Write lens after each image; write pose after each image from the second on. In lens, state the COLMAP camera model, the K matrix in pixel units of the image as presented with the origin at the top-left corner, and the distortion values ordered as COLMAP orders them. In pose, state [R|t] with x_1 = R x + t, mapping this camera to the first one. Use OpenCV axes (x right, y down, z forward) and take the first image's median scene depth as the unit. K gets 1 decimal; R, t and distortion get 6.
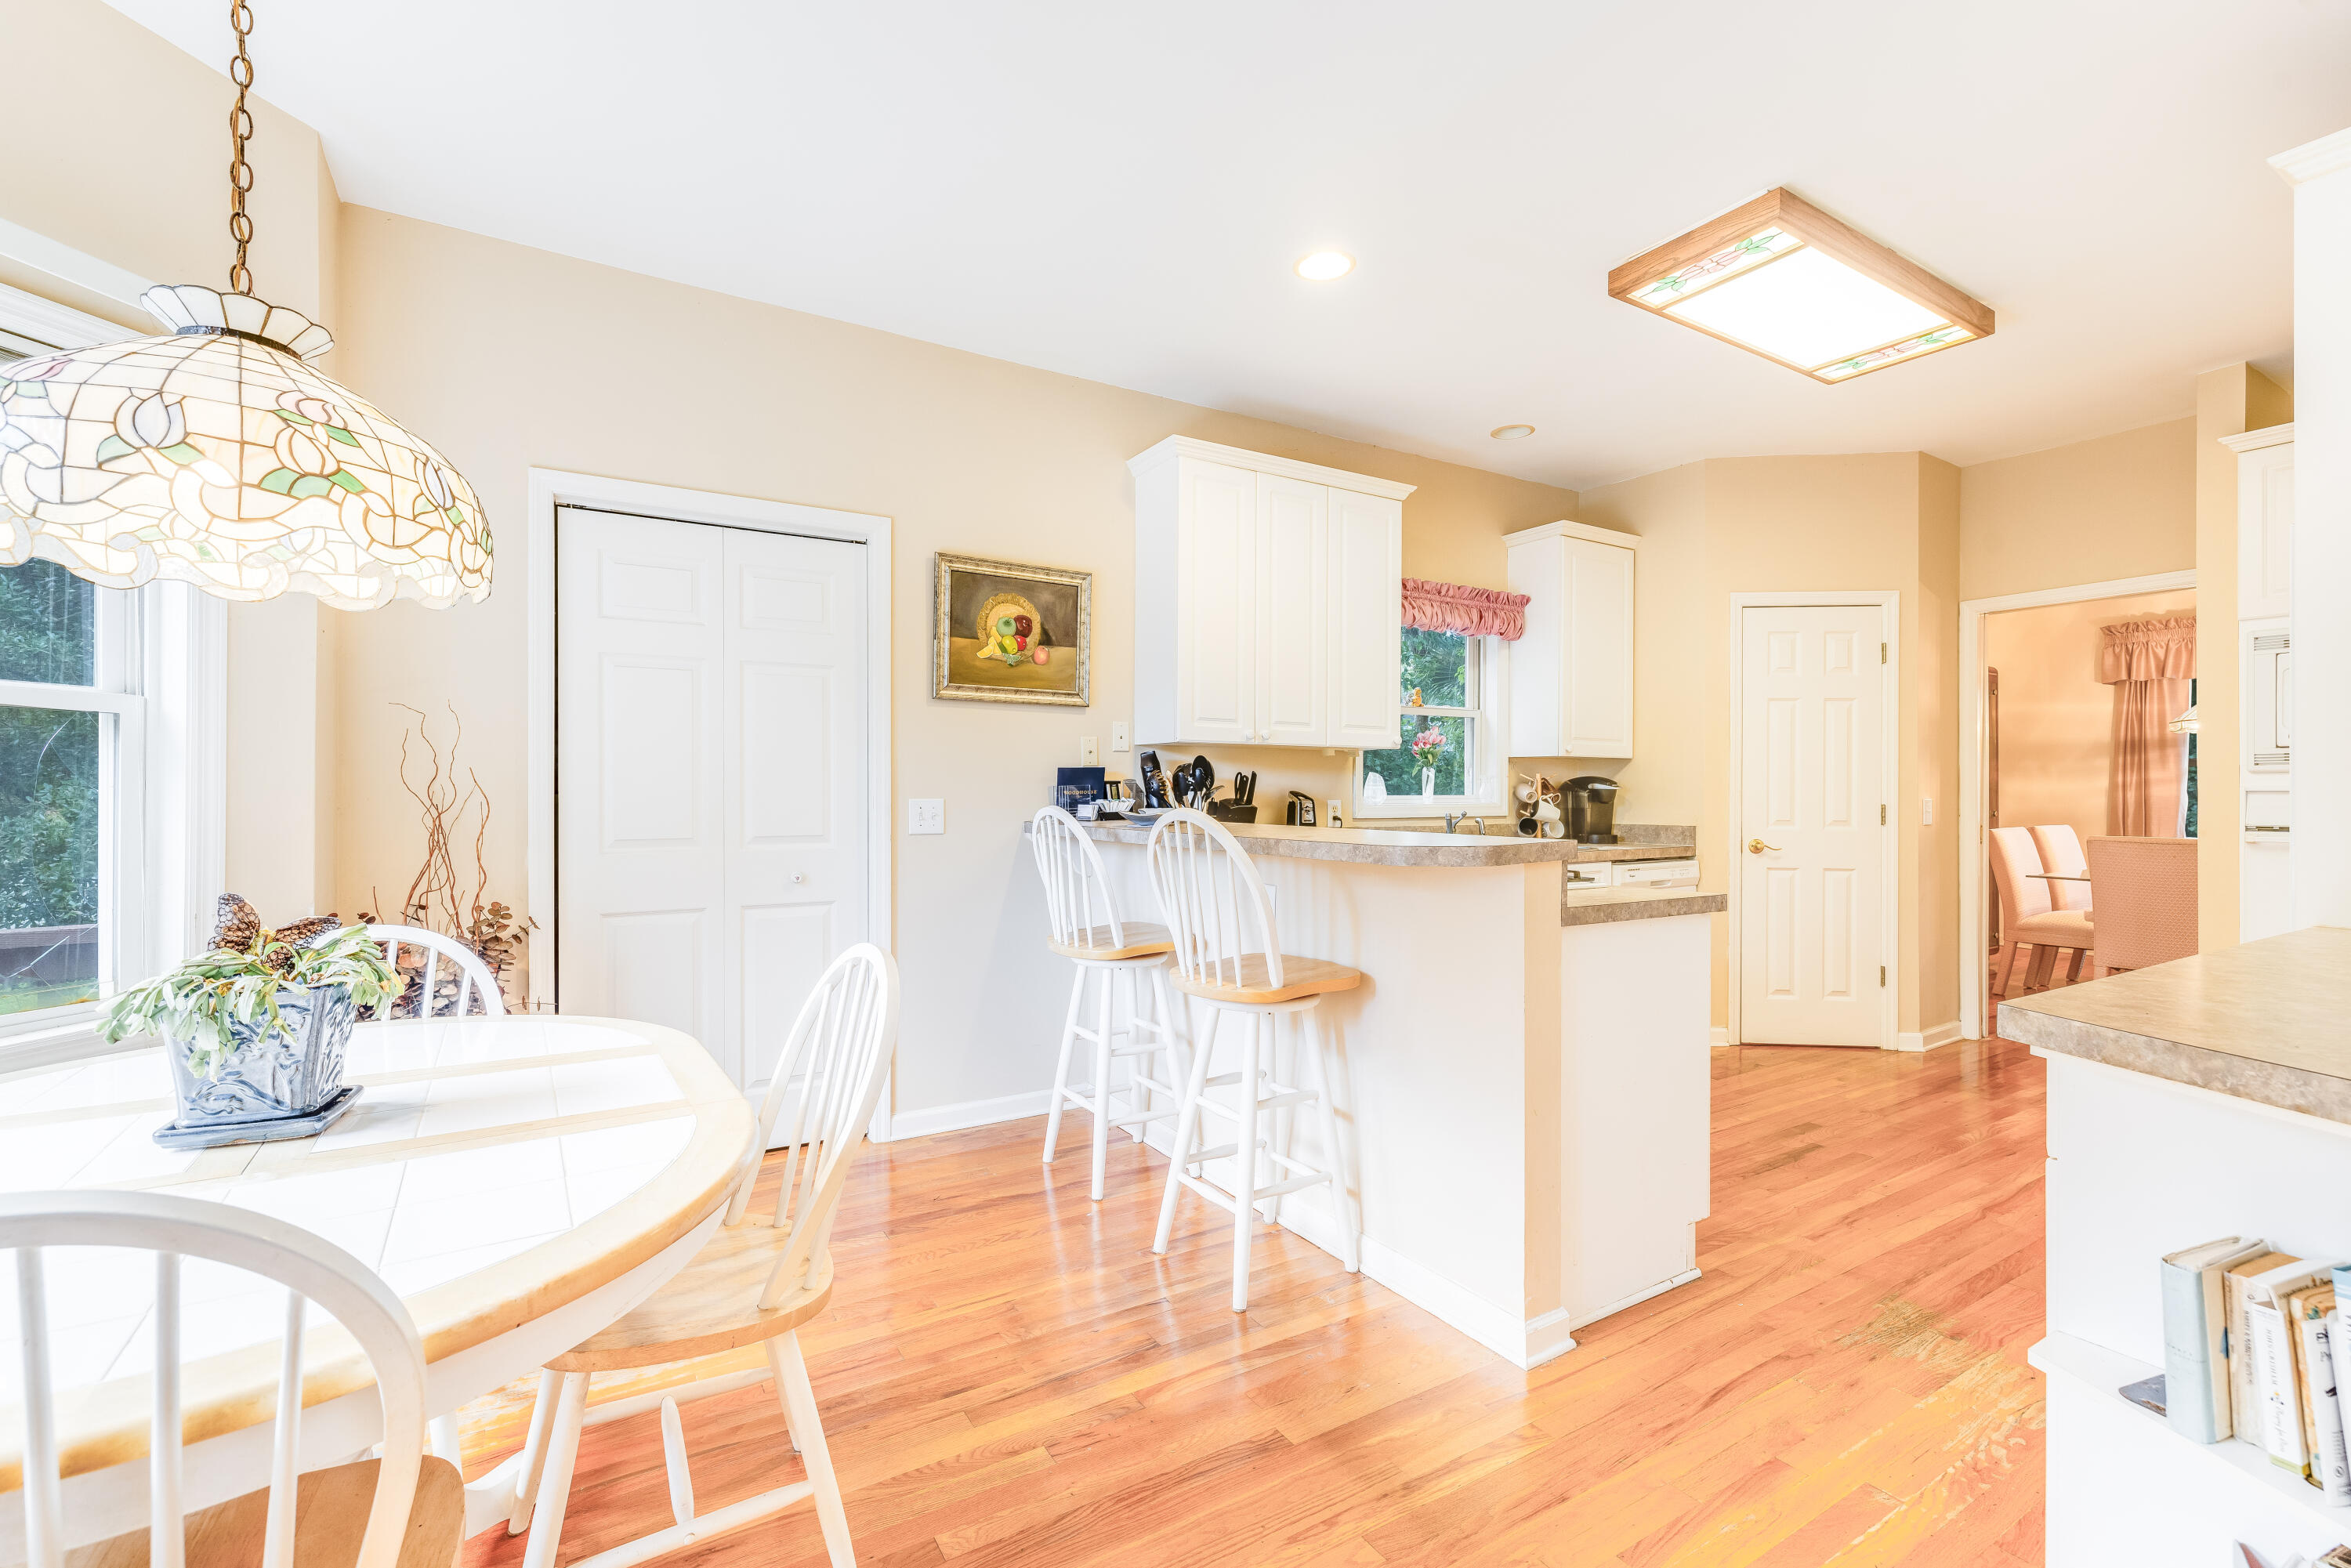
lens RADIAL K [[1009.8, 0, 1156.9], [0, 1009.8, 789.5], [0, 0, 1]] dist [0.000366, 0.000993]
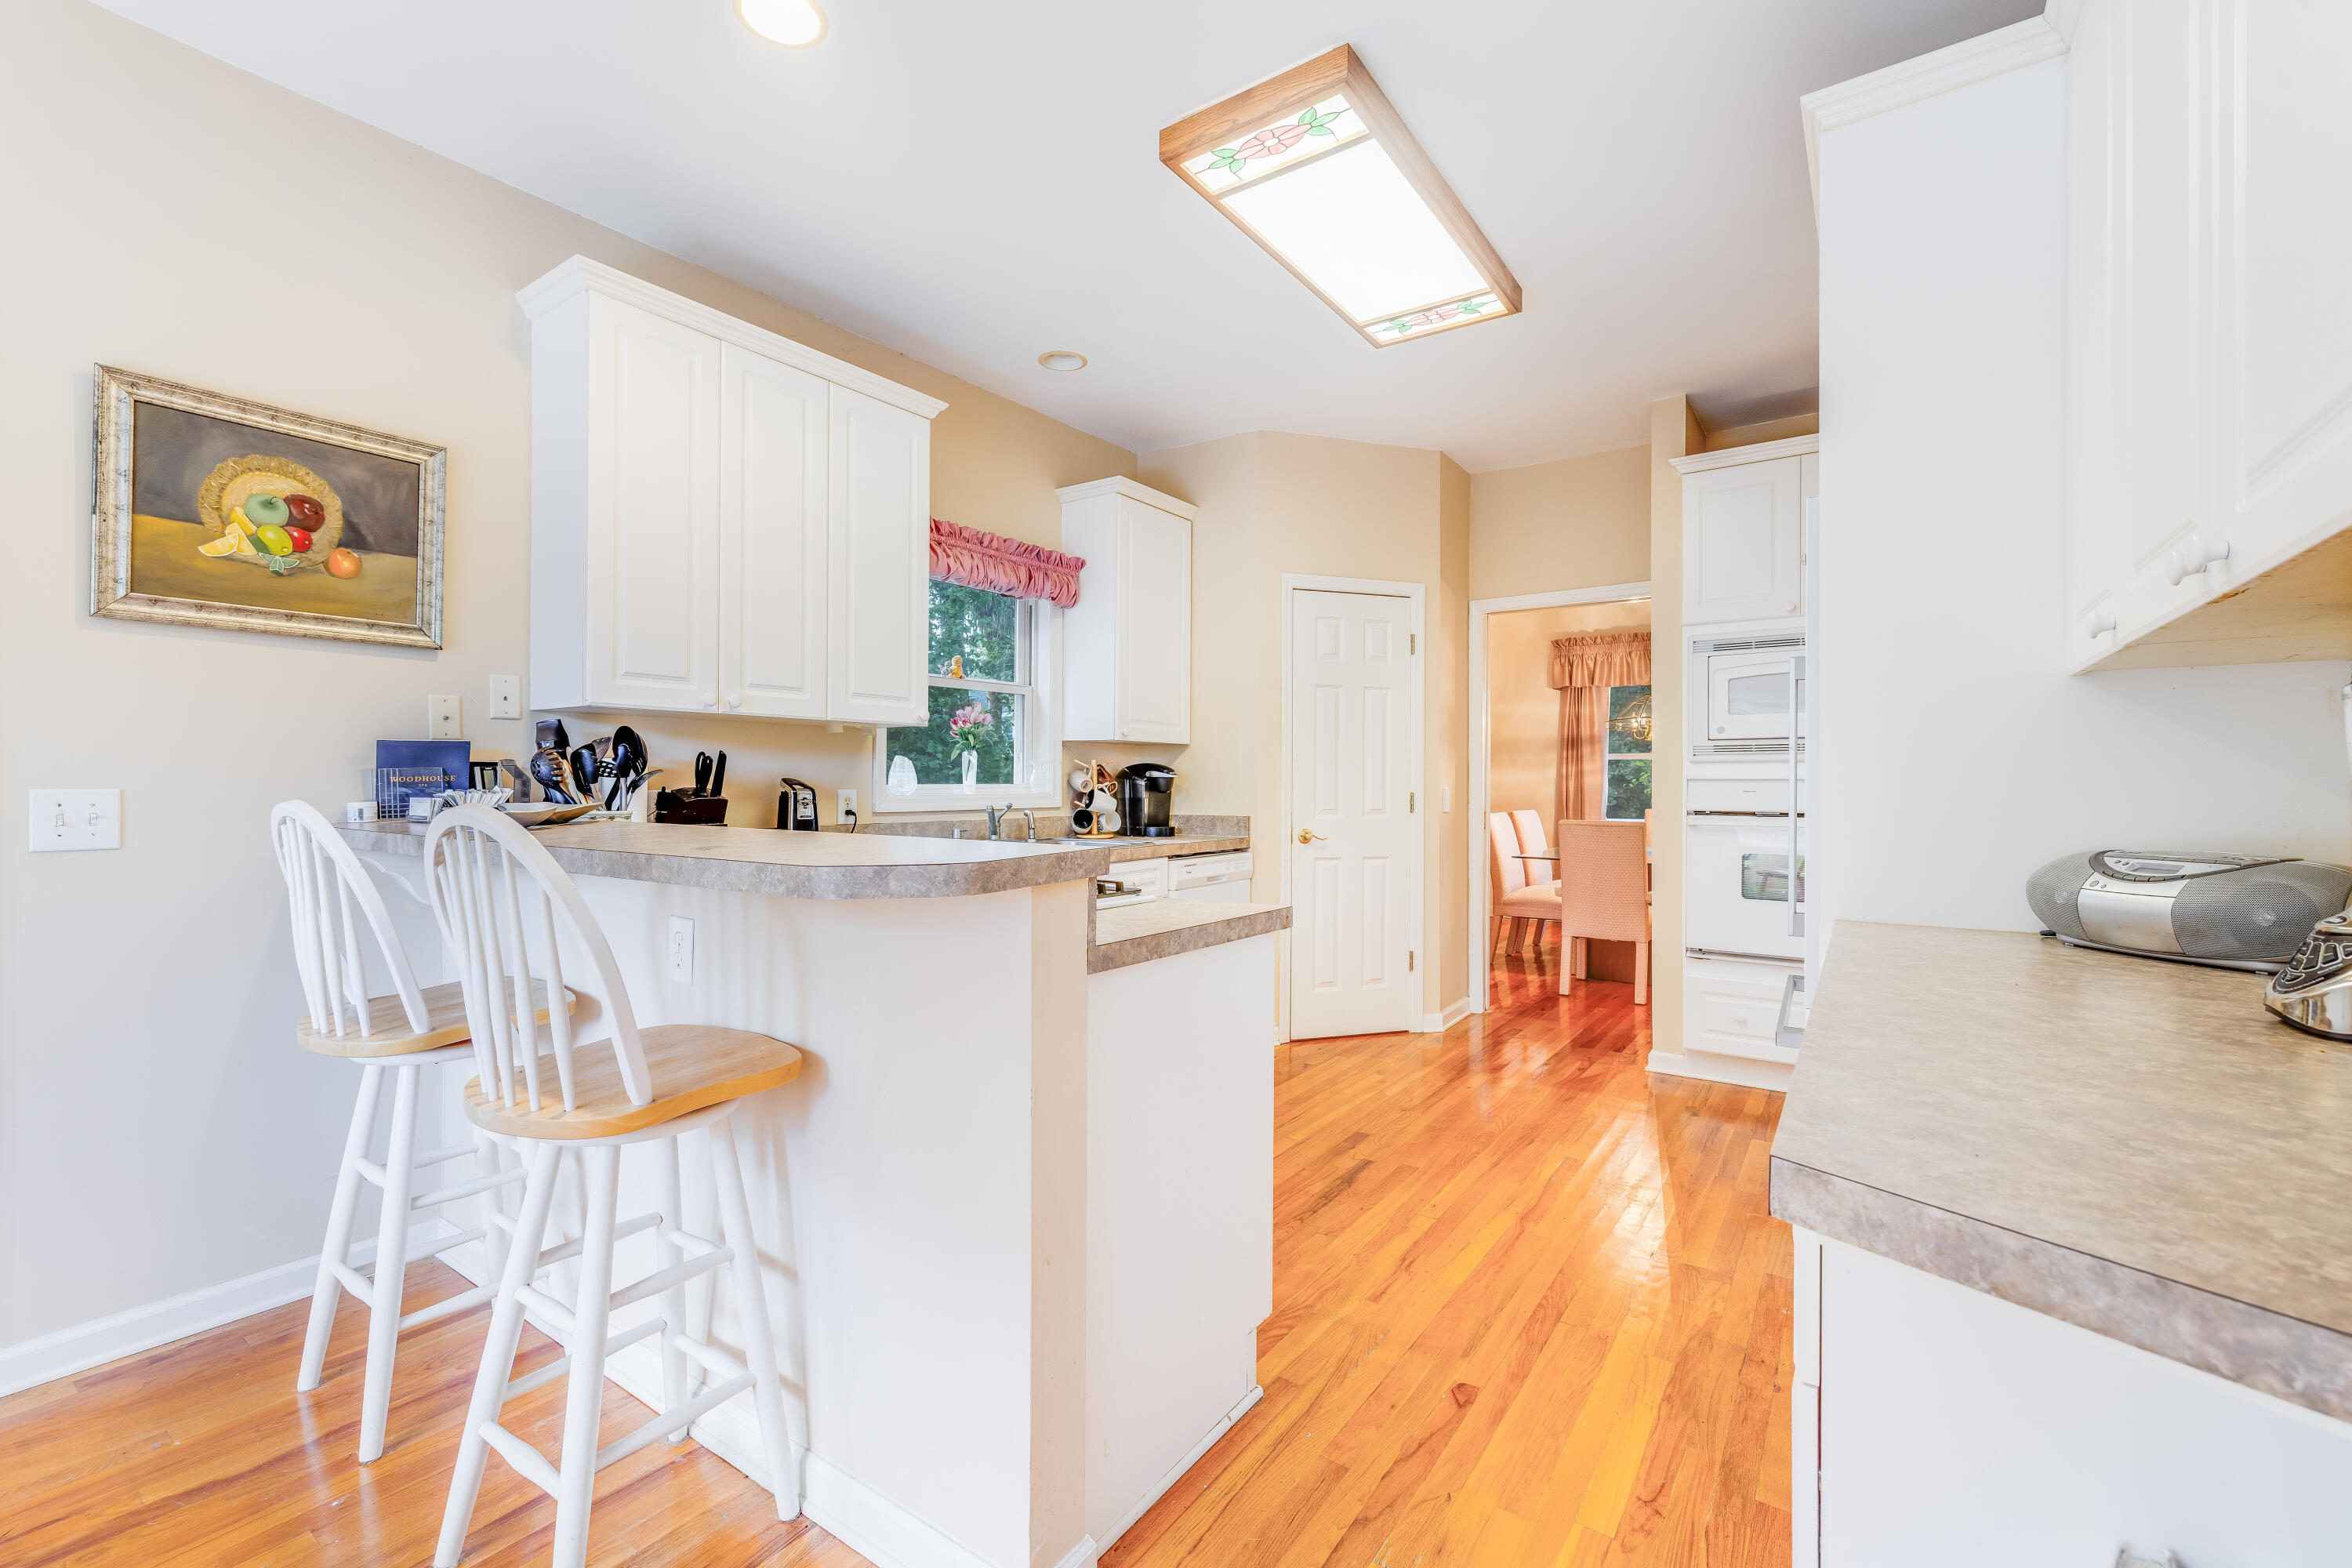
lens RADIAL K [[1010.3, 0, 1172.9], [0, 1010.3, 782.9], [0, 0, 1]] dist [0.000366, 0.000993]
pose [[0.912963, -0.000110, 0.408042, 0.109149], [-0.001219, 0.999995, 0.002996, 0.003030], [-0.408040, -0.003233, 0.912958, 0.220672]]
